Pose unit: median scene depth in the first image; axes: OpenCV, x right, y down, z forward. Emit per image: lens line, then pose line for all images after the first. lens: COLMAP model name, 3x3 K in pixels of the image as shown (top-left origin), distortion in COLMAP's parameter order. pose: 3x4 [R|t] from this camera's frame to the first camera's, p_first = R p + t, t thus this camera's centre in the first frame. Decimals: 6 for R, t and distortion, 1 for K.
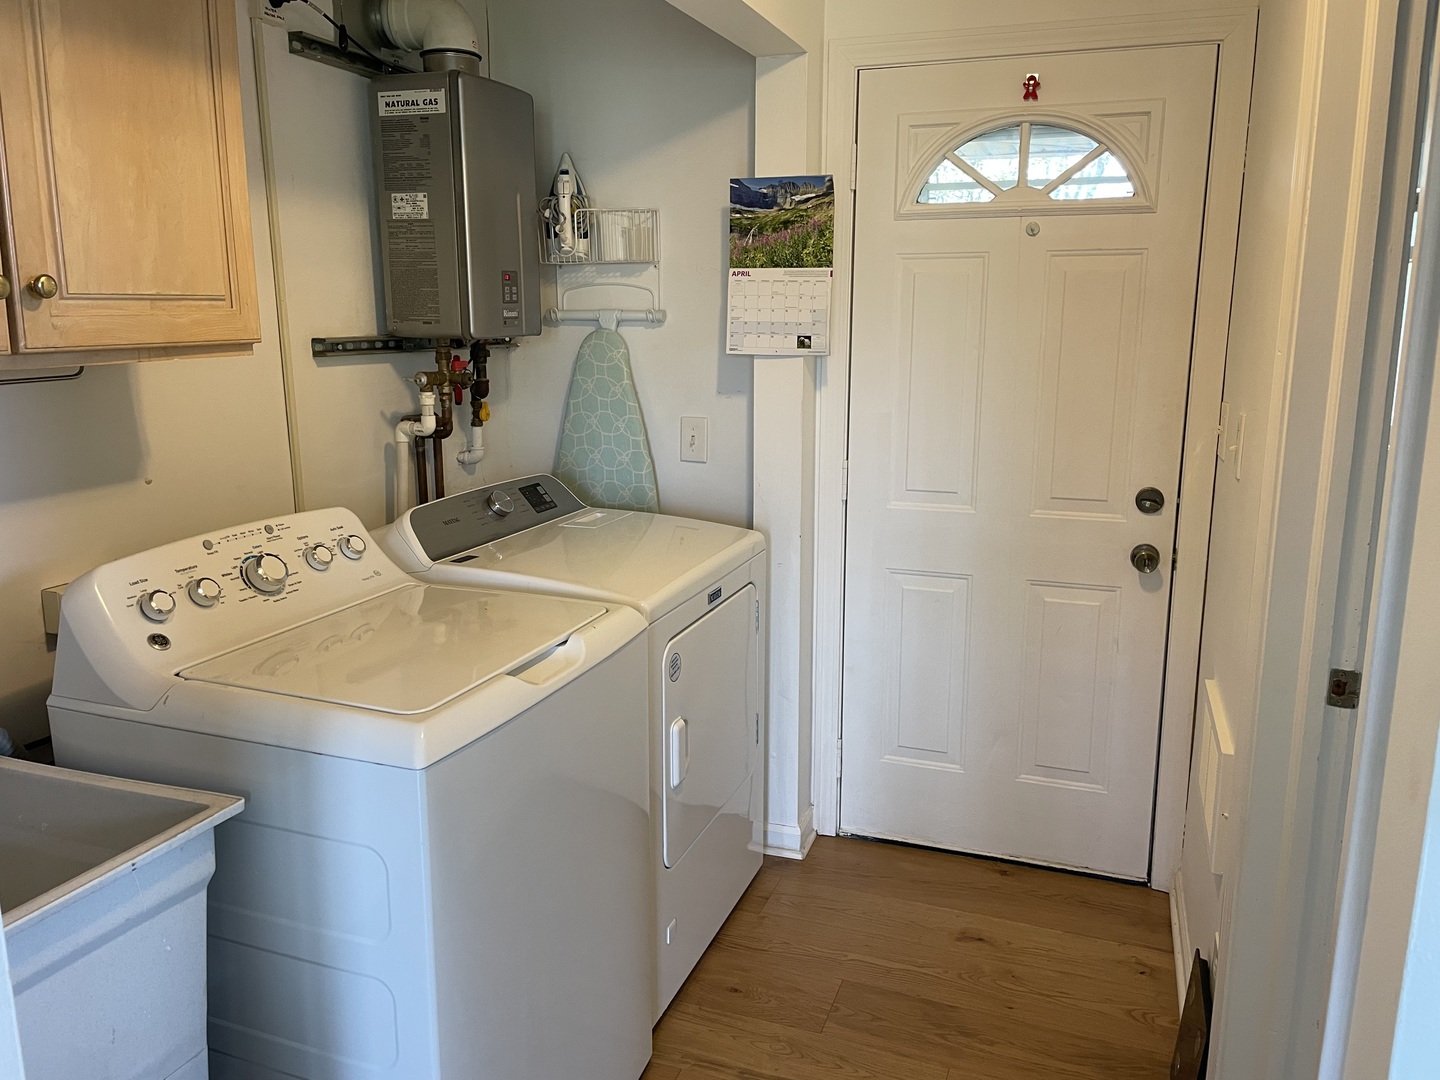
lens RADIAL K [[1092.7, 0, 705.2], [0, 1092.7, 506.6], [0, 0, 1]] dist [0.044847, -0.027832]
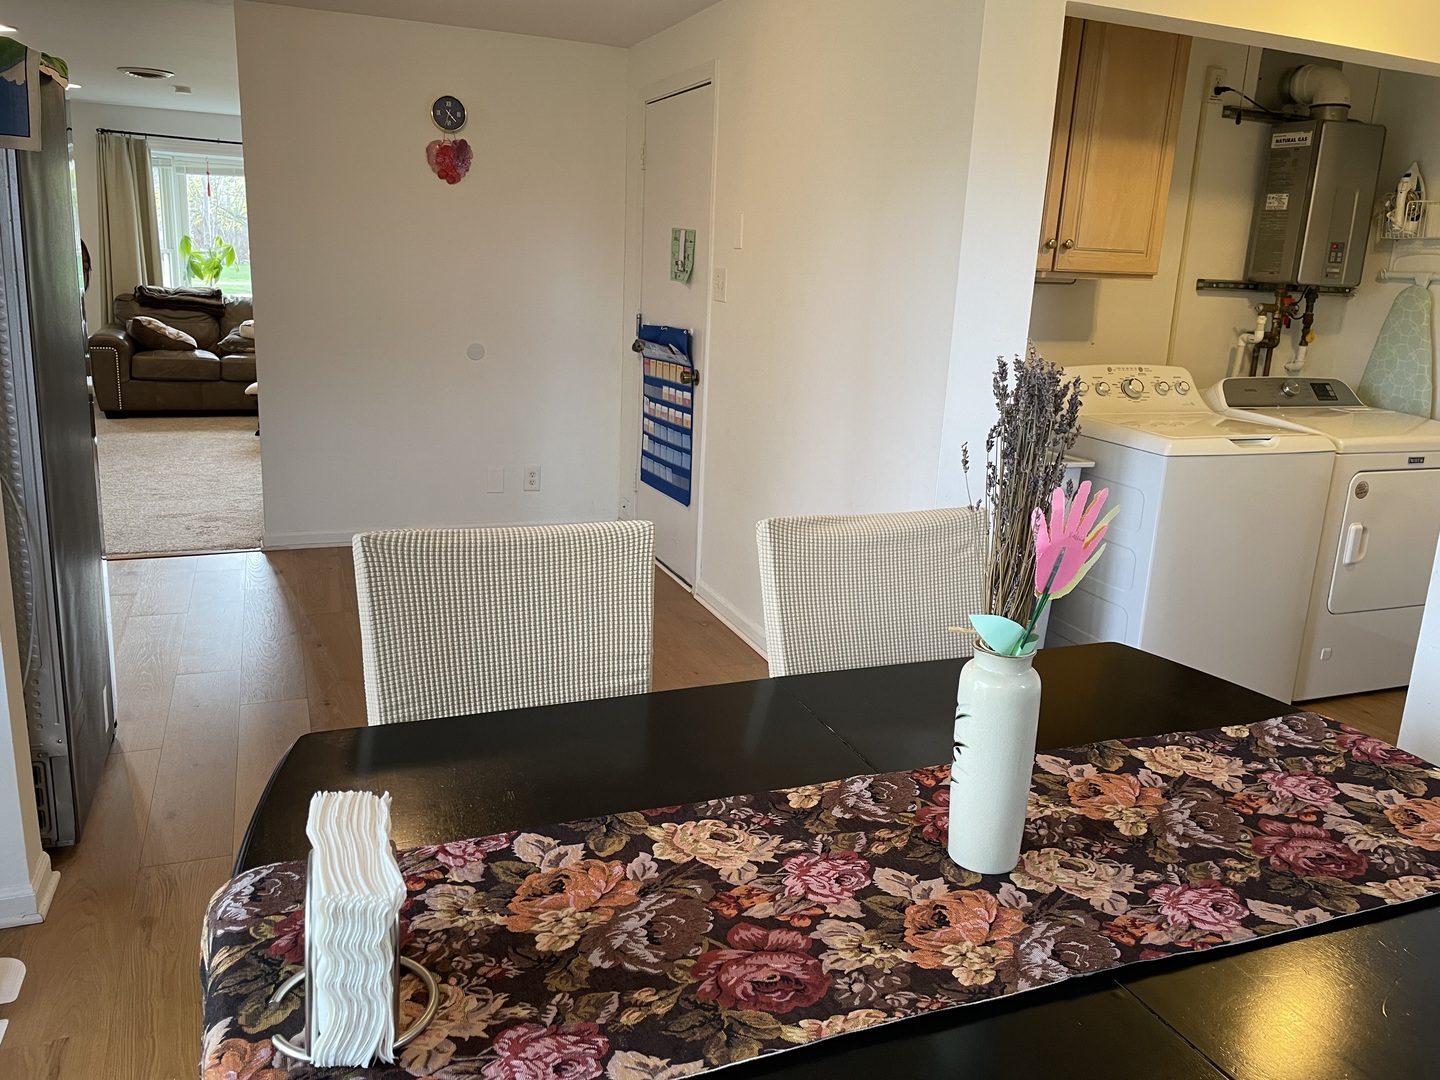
lens RADIAL K [[1092.7, 0, 723.5], [0, 1092.7, 540.1], [0, 0, 1]] dist [0.044847, -0.027832]
pose [[0.675104, 0.220575, -0.703976, 0.454249], [-0.182048, 0.974555, 0.130774, 0.158501], [0.714908, 0.039871, 0.698081, -0.743580]]
